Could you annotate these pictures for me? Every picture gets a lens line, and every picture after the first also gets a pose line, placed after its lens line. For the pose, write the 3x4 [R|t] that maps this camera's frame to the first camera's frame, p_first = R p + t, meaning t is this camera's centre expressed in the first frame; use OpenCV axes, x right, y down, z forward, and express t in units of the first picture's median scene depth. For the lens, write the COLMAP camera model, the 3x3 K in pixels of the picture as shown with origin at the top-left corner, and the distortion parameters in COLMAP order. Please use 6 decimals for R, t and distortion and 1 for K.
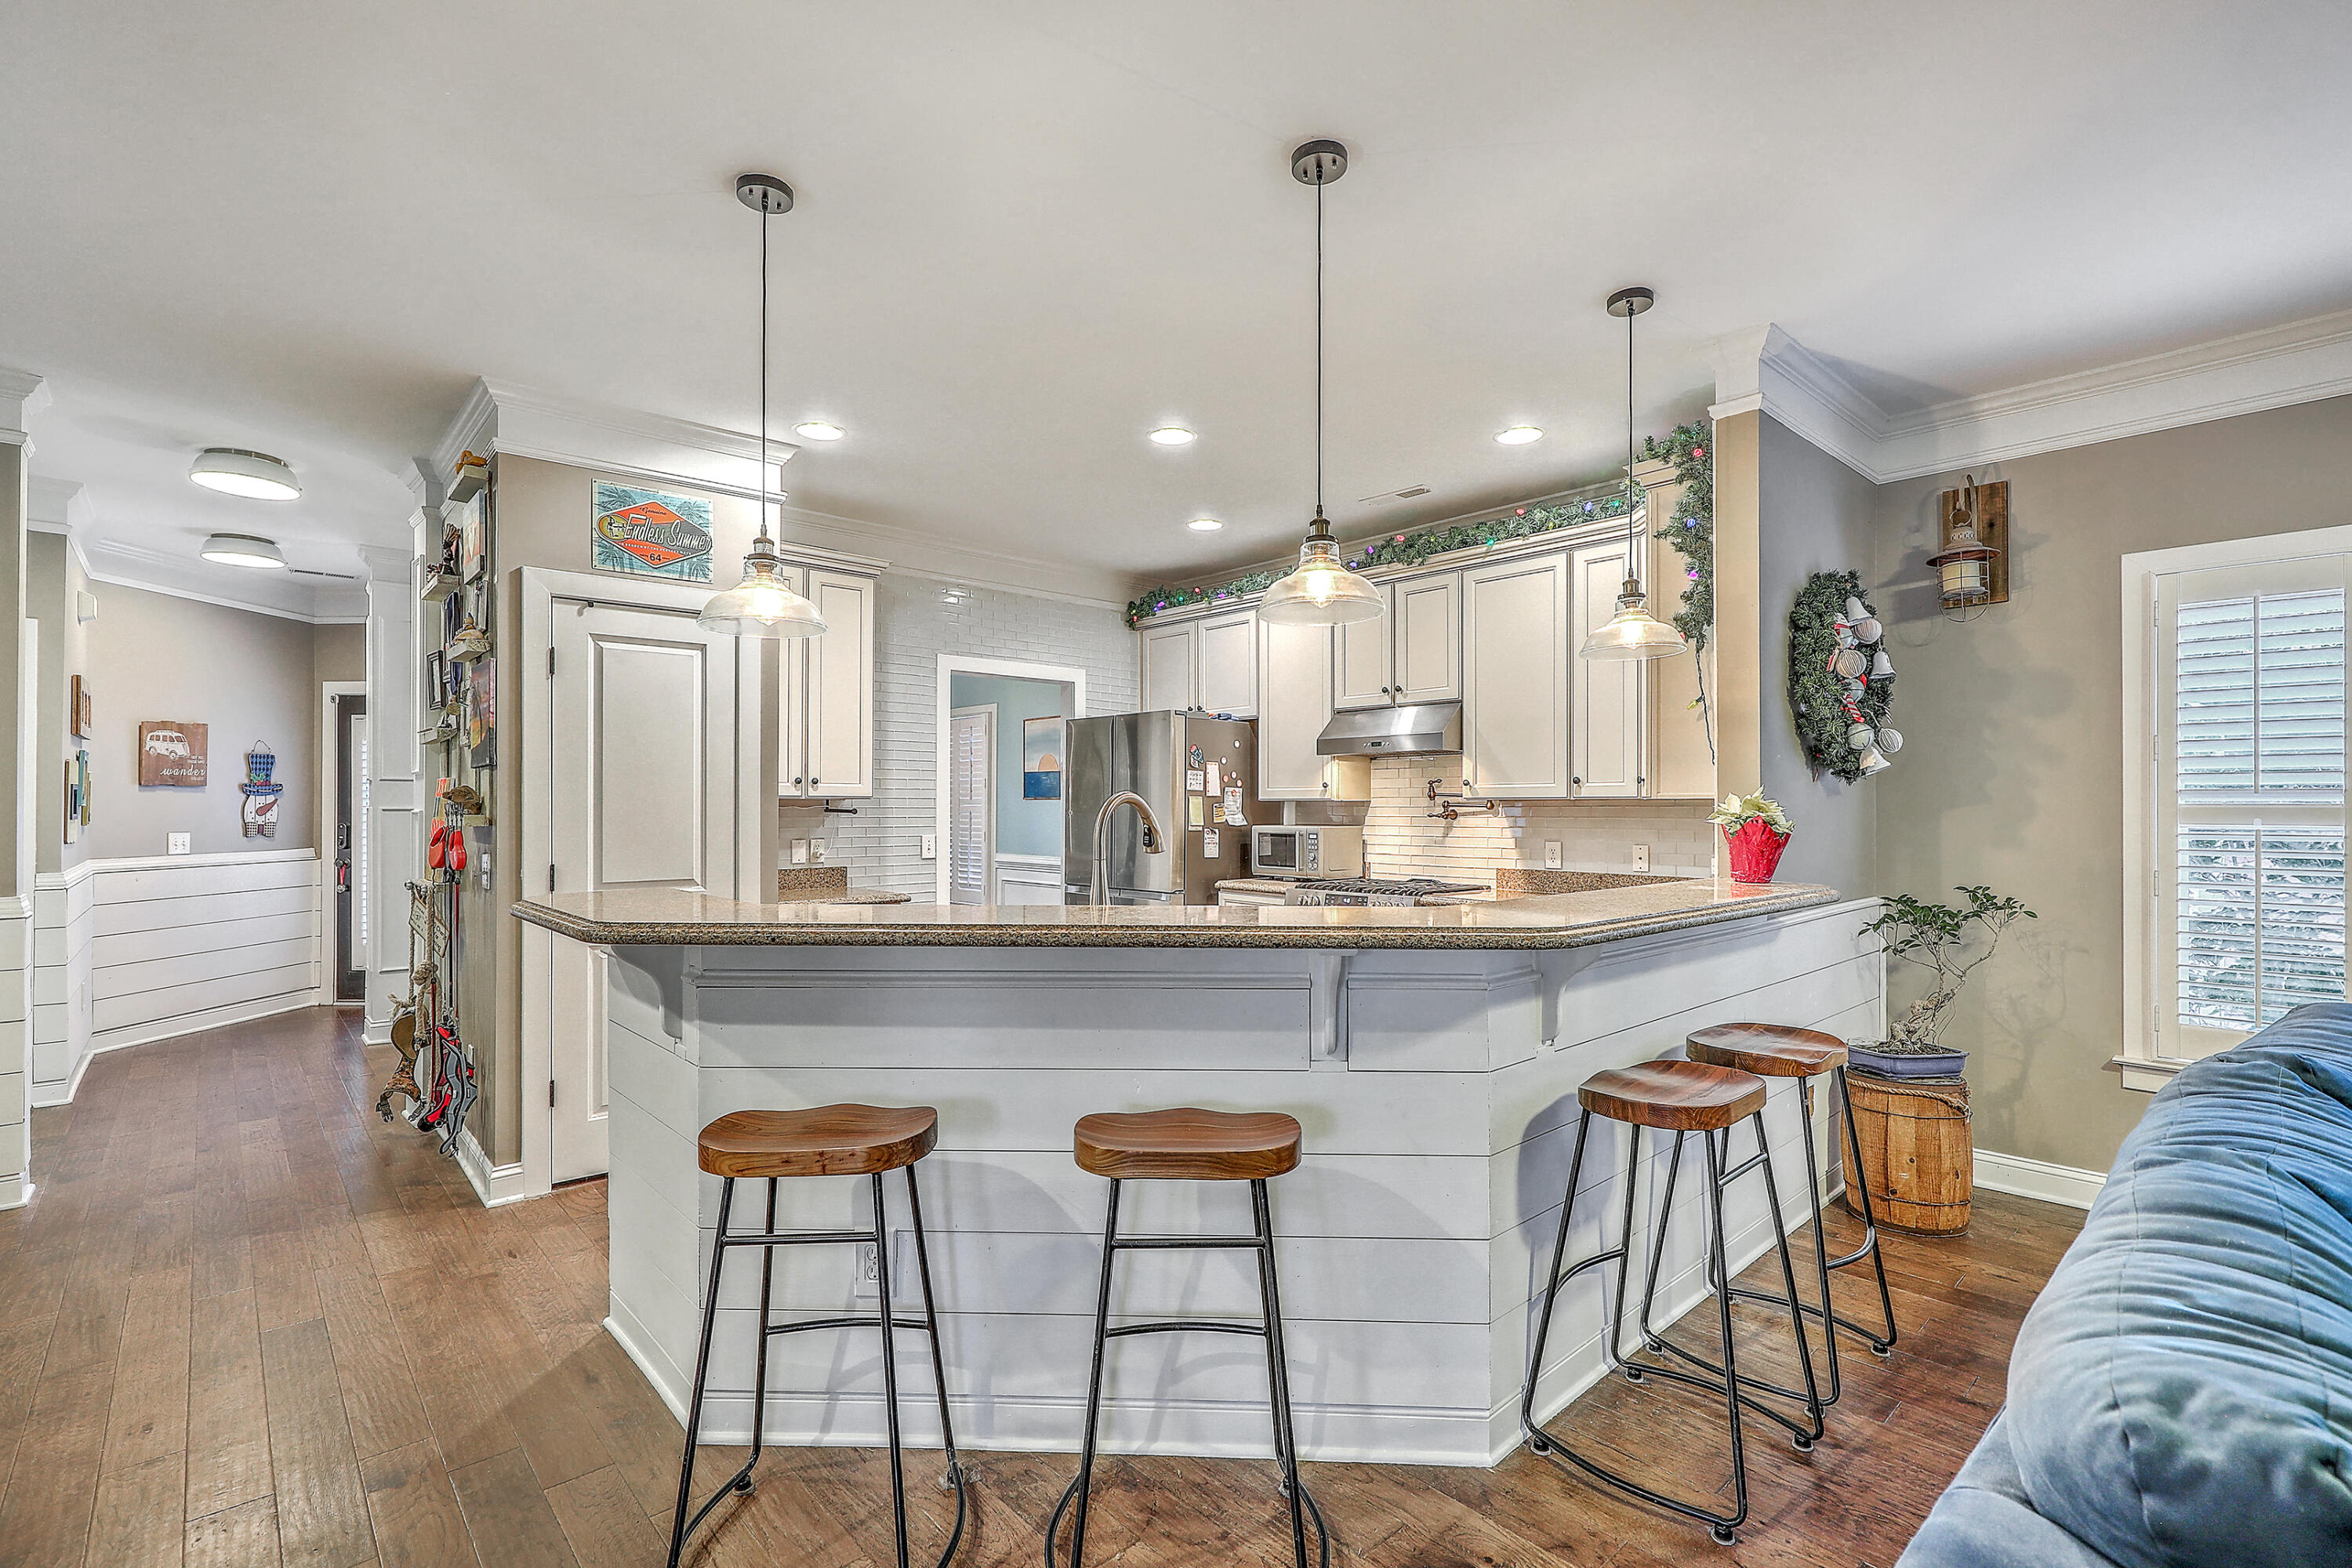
lens RADIAL K [[1059.1, 0, 1185.5], [0, 1059.1, 793.6], [0, 0, 1]] dist [-0.000876, 0.000515]
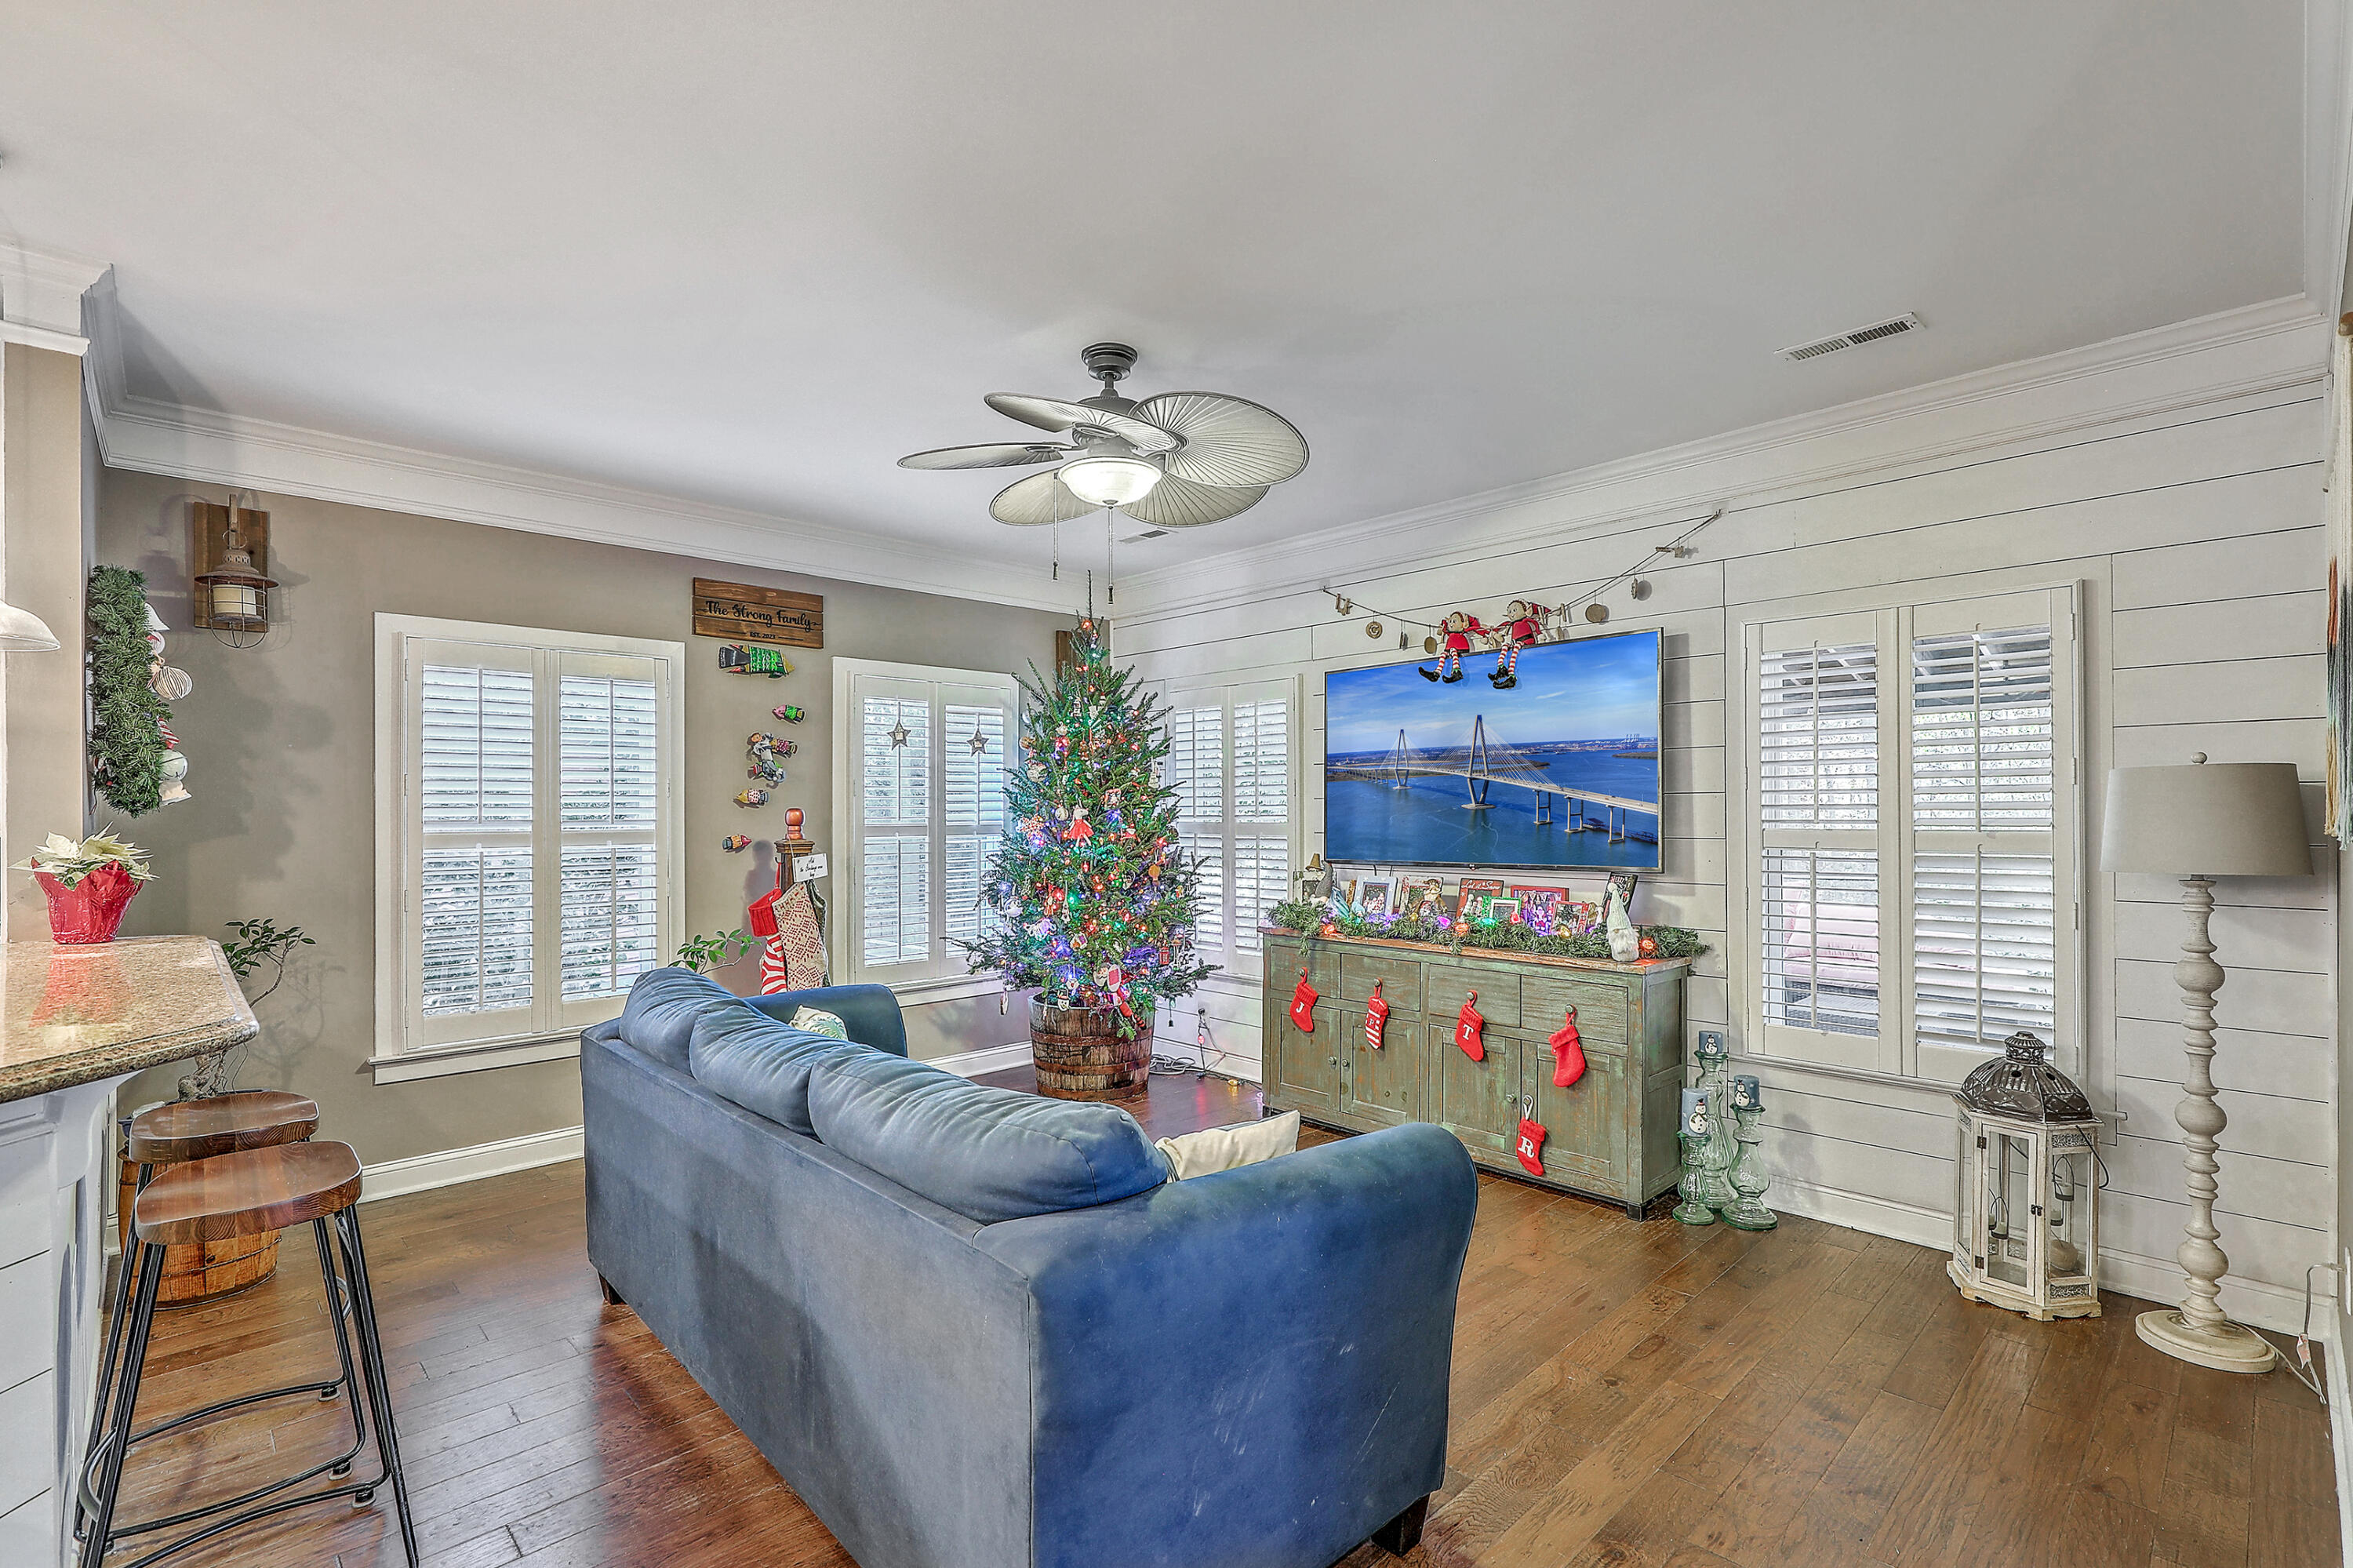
lens RADIAL K [[1059.5, 0, 1195.3], [0, 1059.5, 795.6], [0, 0, 1]] dist [-0.000876, 0.000515]
pose [[-0.018943, 0.013040, 0.999736, -0.198027], [-0.006741, 0.999891, -0.013170, -0.016125], [-0.999798, -0.006989, -0.018853, 0.112989]]
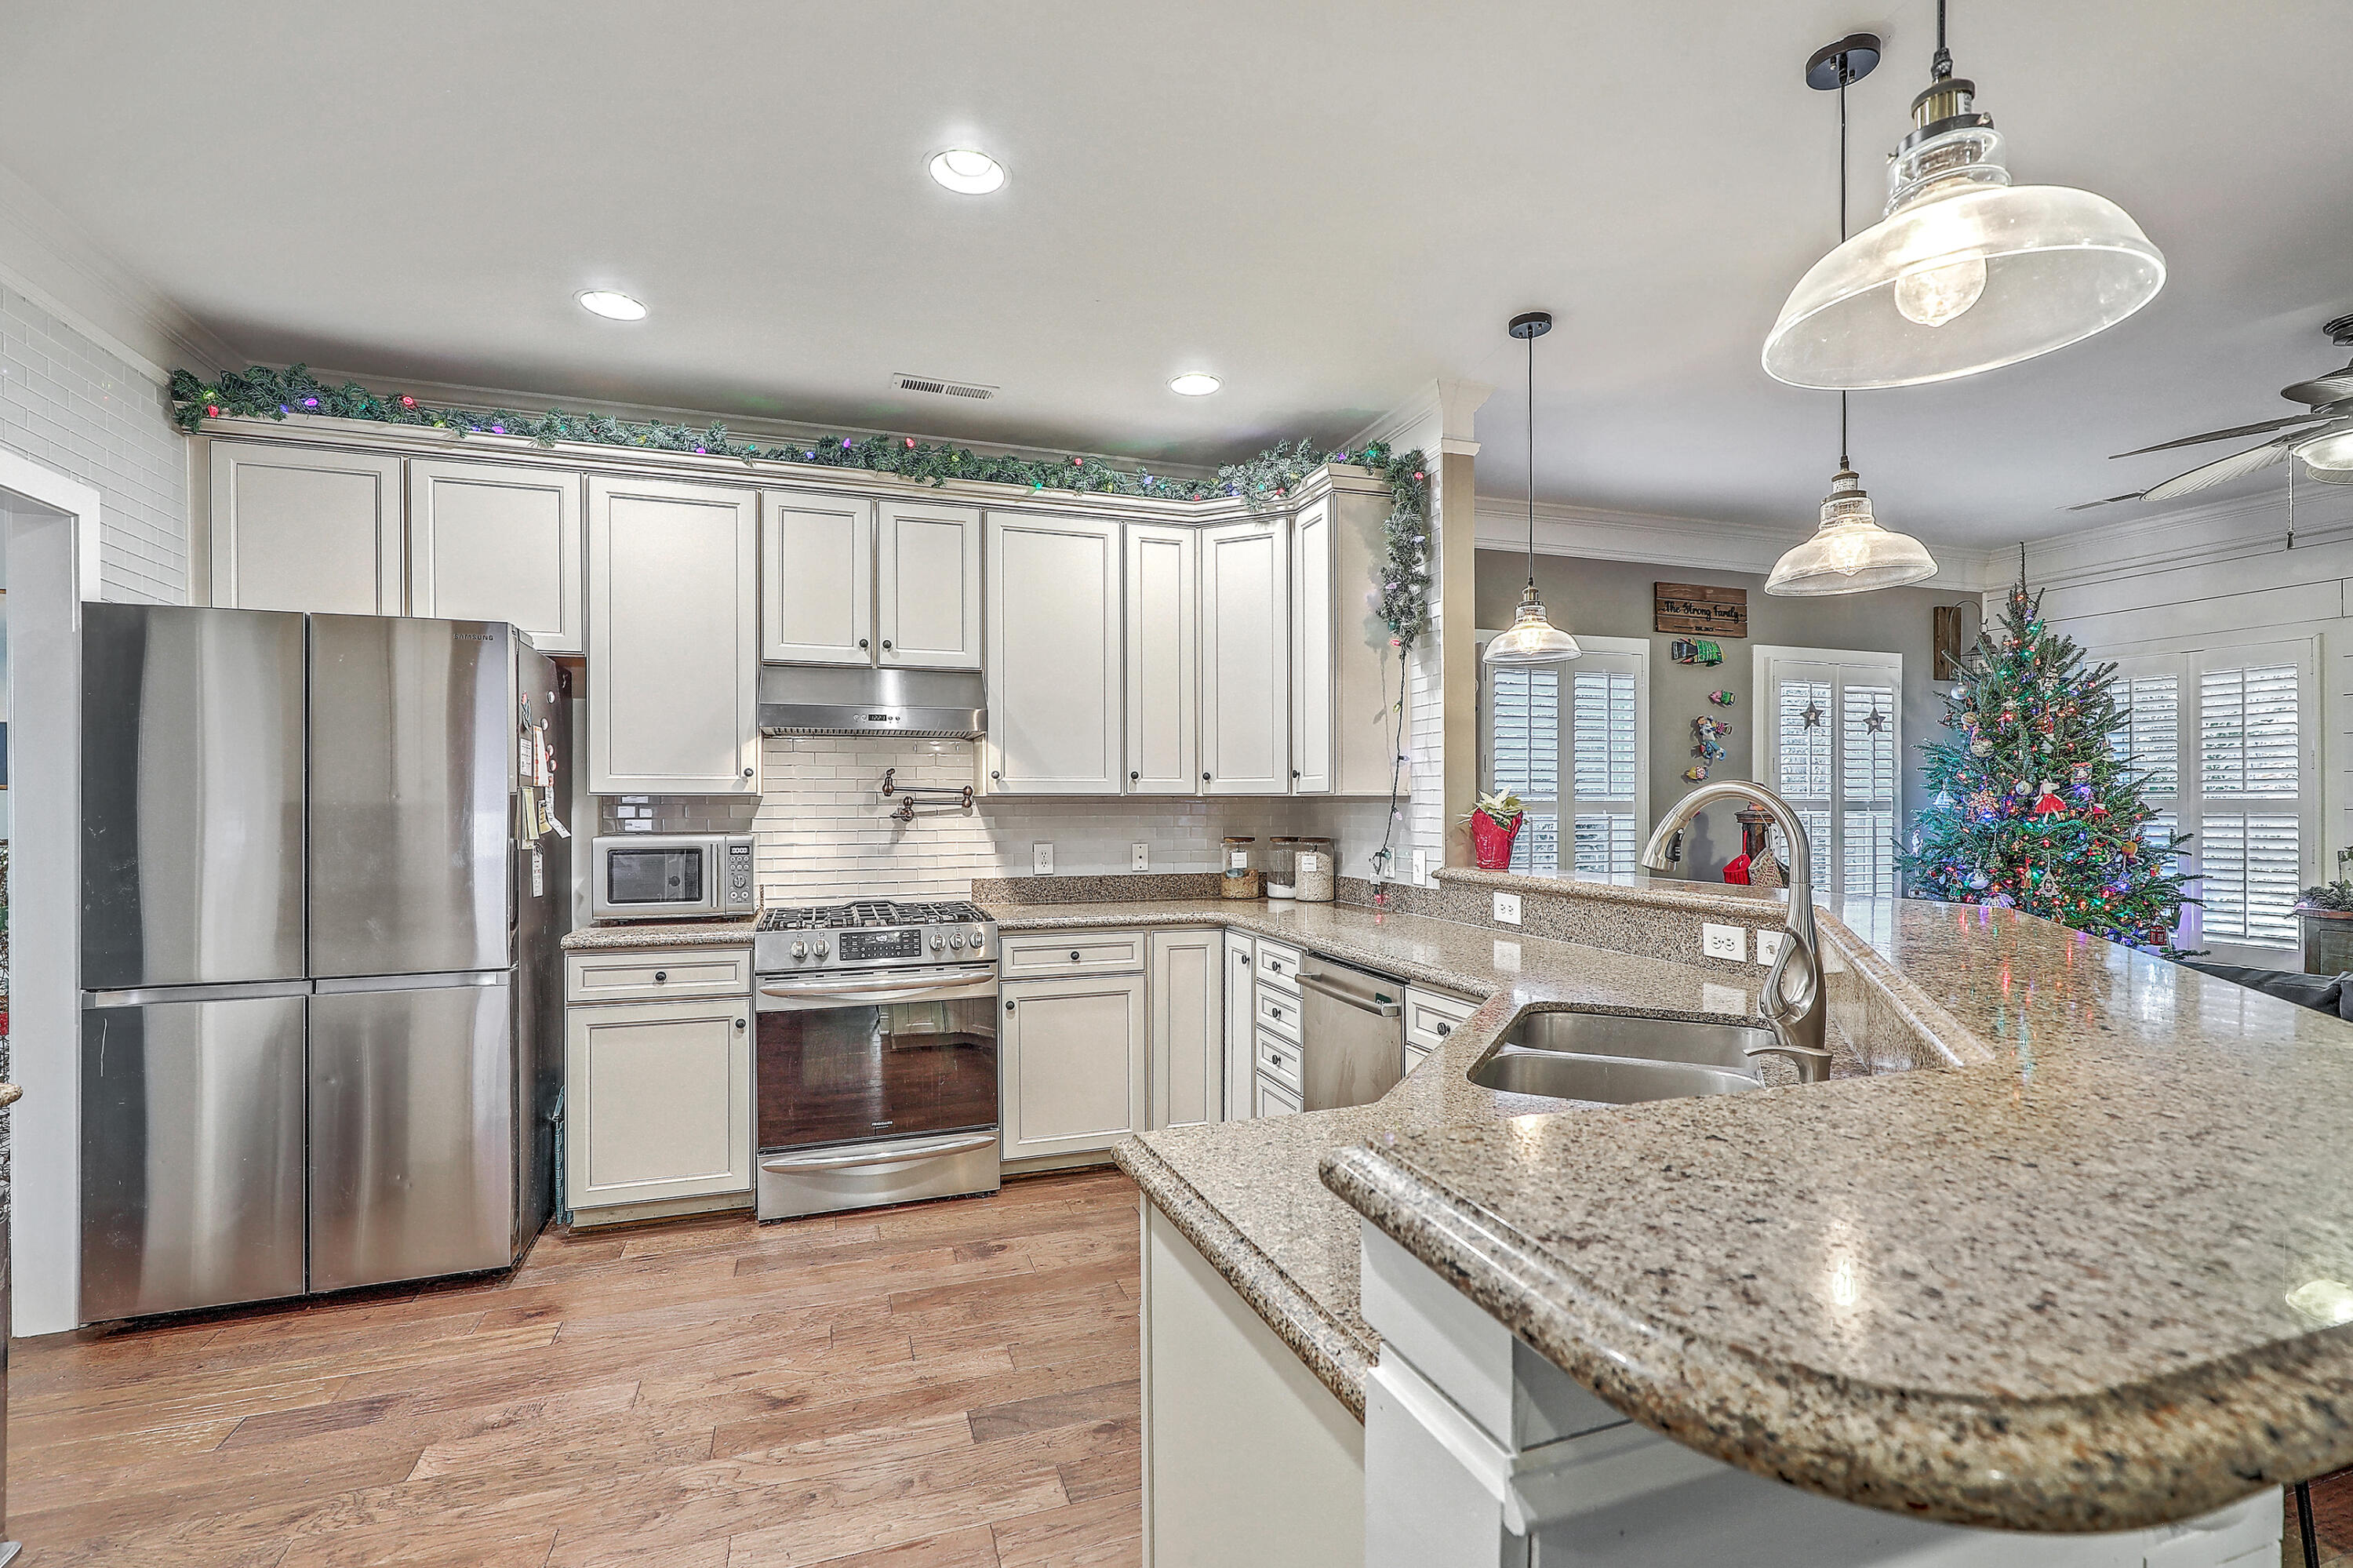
lens RADIAL K [[1059.5, 0, 1171.9], [0, 1059.5, 794.3], [0, 0, 1]] dist [-0.000876, 0.000515]
pose [[0.398143, 0.006994, 0.917297, -0.458008], [-0.008576, 0.999956, -0.003902, 0.007524], [-0.917283, -0.006313, 0.398185, 0.607232]]
